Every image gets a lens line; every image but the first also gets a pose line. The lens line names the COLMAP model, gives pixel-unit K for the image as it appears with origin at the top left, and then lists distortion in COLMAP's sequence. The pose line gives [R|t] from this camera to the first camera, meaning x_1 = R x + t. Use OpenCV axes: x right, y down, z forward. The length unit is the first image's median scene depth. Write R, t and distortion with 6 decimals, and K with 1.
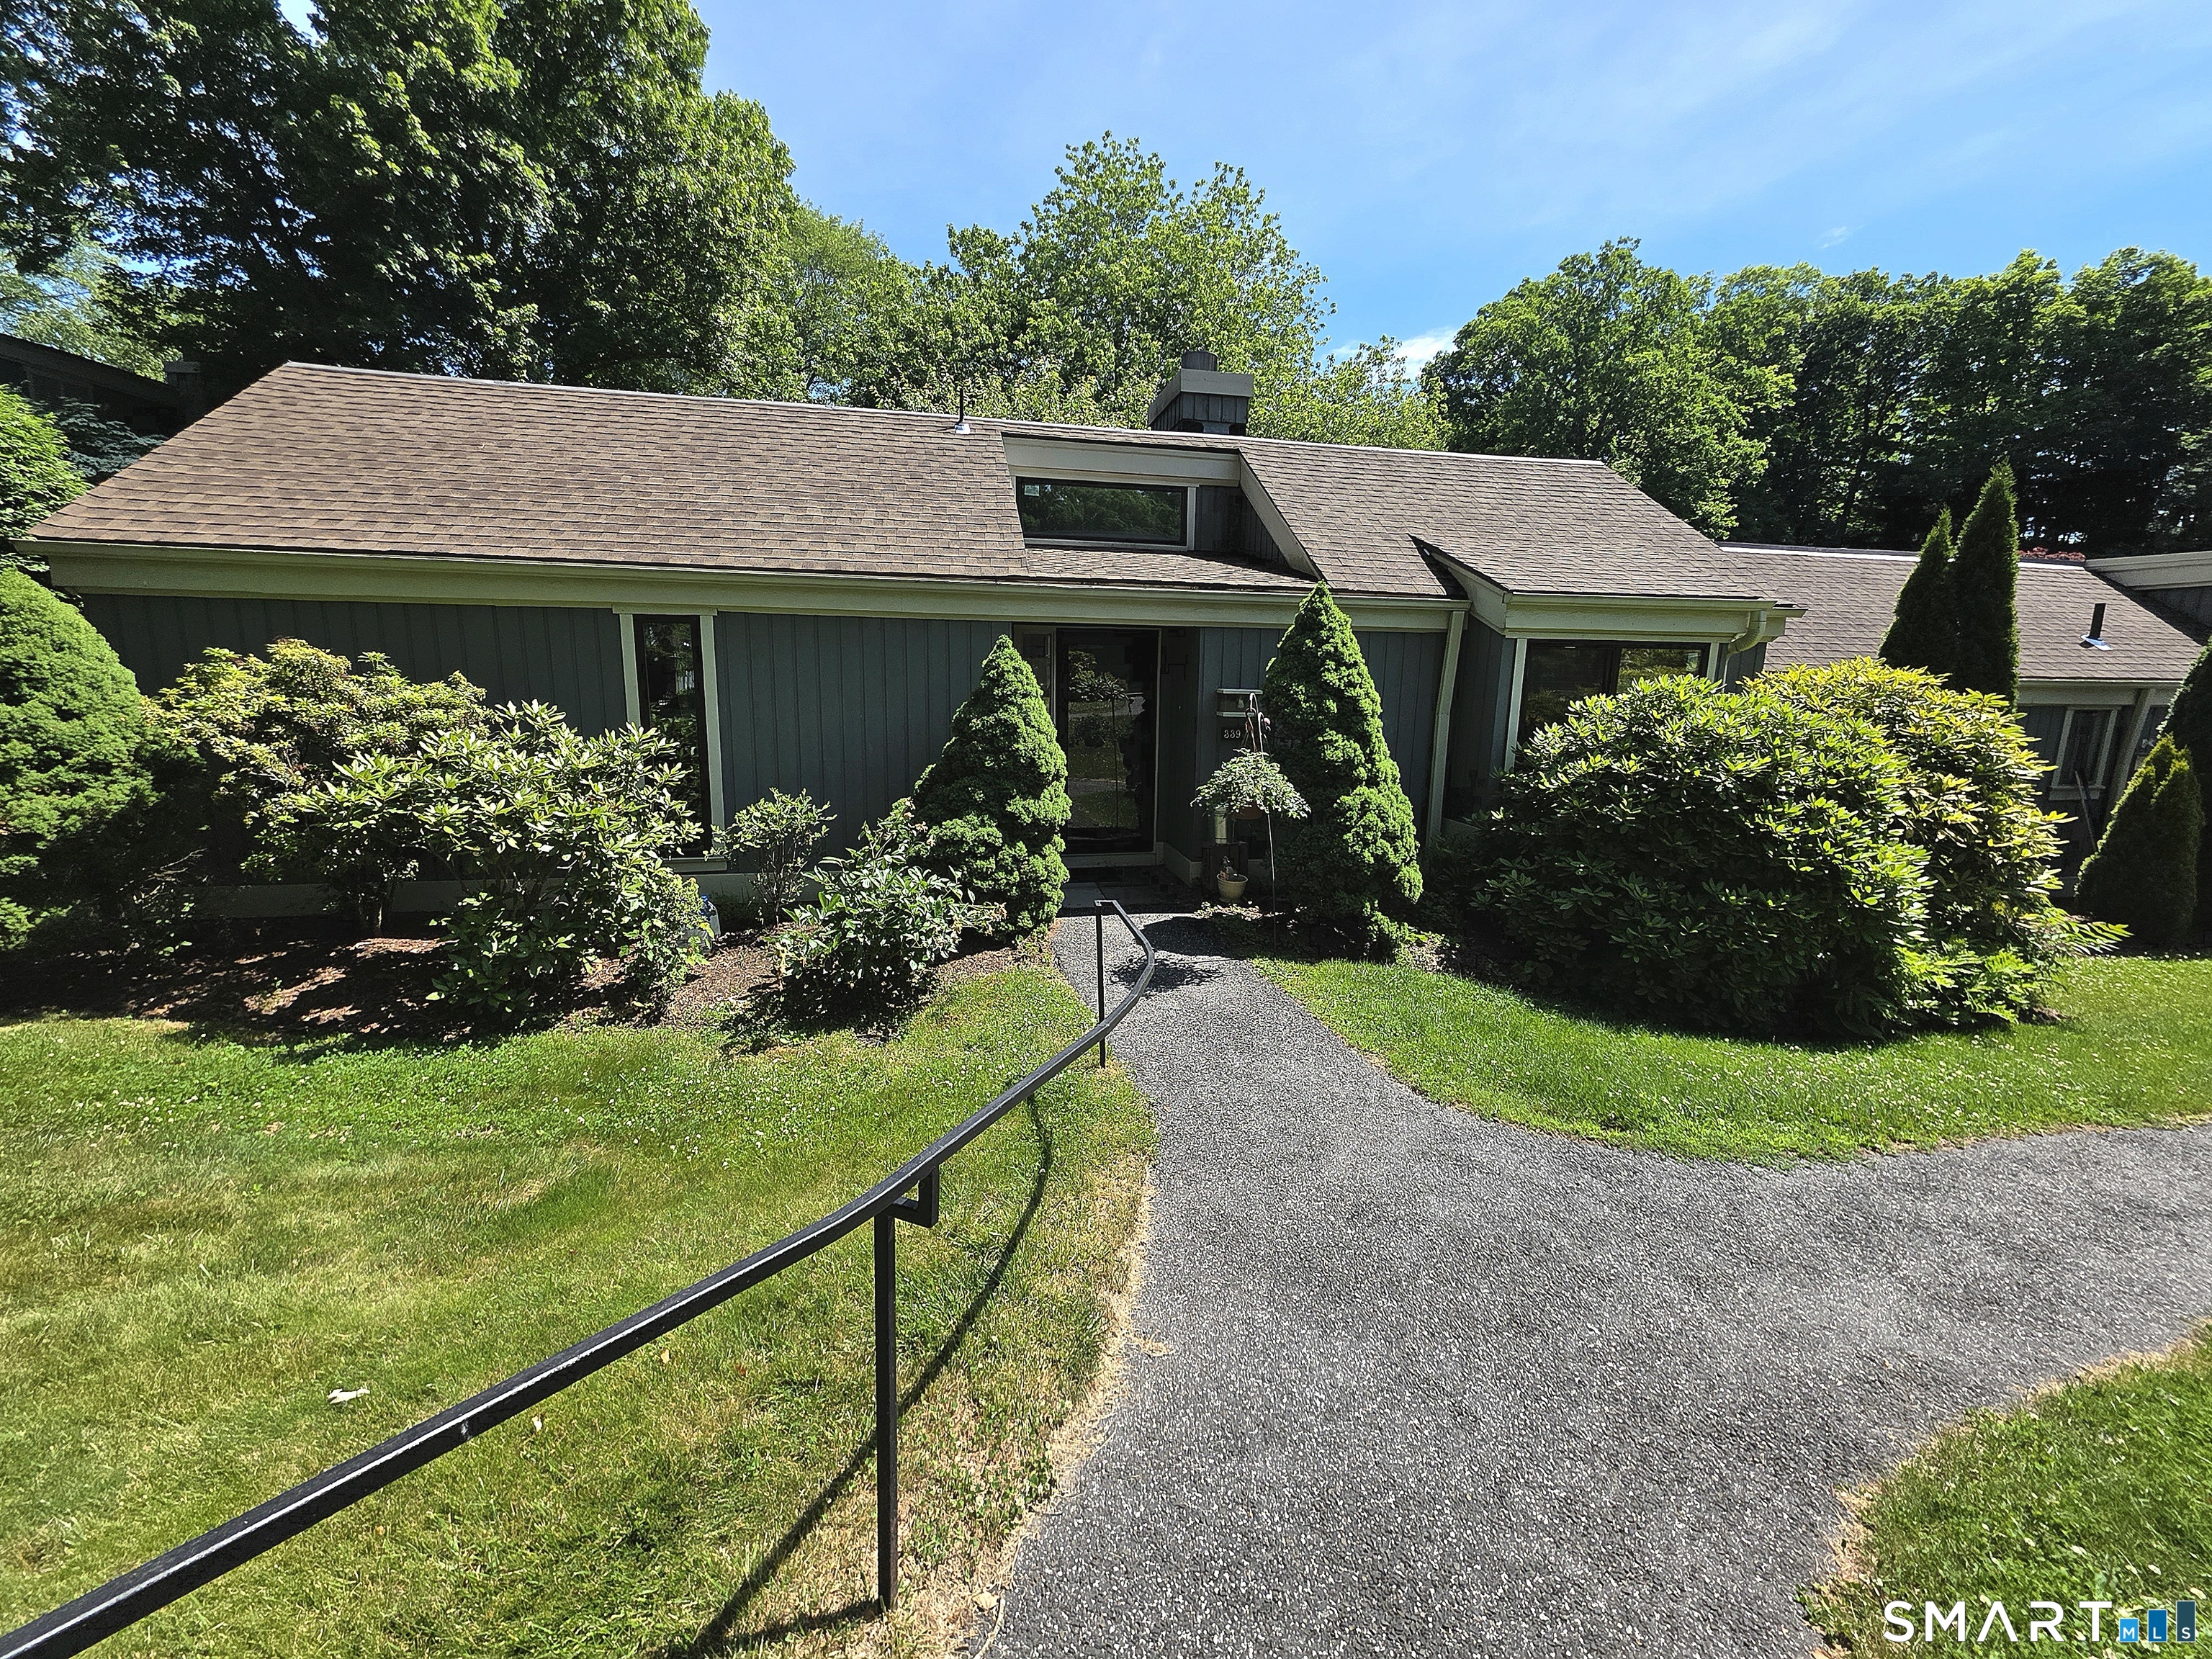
lens RADIAL K [[886.0, 0, 1106.0], [0, 886.0, 829.5], [0, 0, 1]] dist [0.002071, 0.000154]
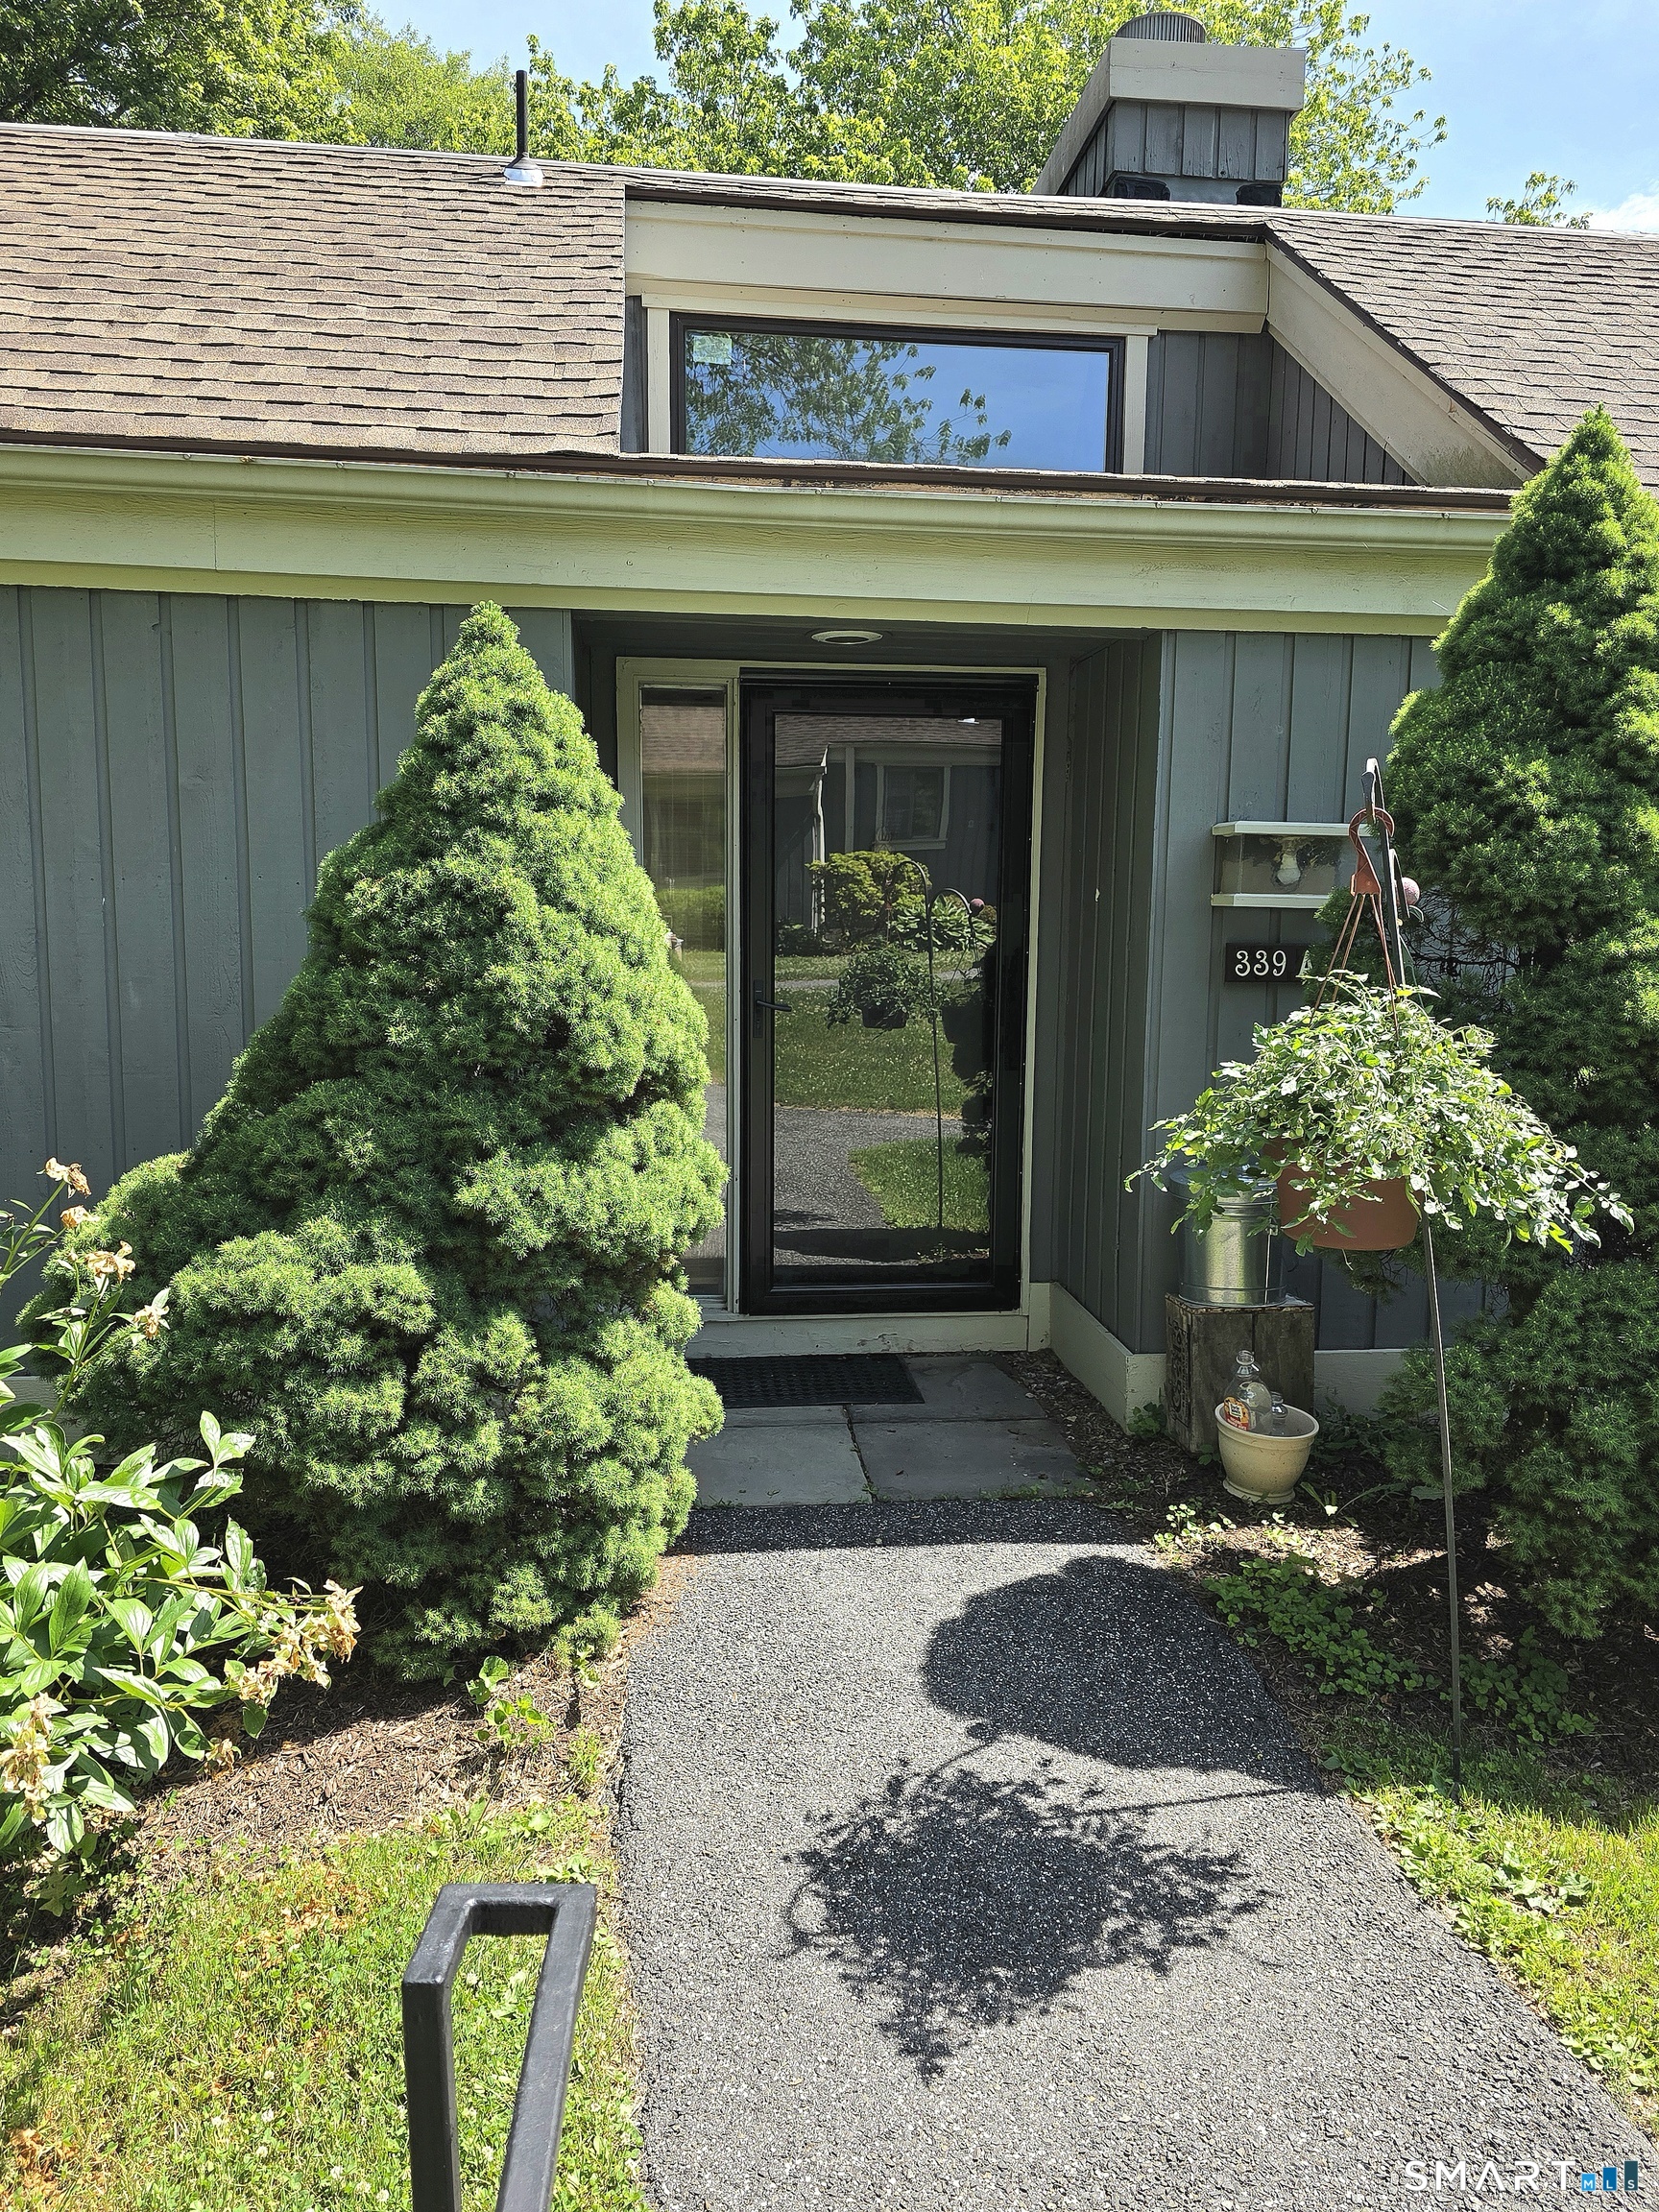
lens RADIAL K [[1676.8, 0, 829.5], [0, 1676.8, 1106.0], [0, 0, 1]] dist [0.034666, -0.001279]
pose [[0.996423, 0.006988, -0.084211, 0.046723], [-0.012529, 0.997777, -0.065453, -0.017976], [0.083566, 0.066274, 0.994296, 0.471631]]
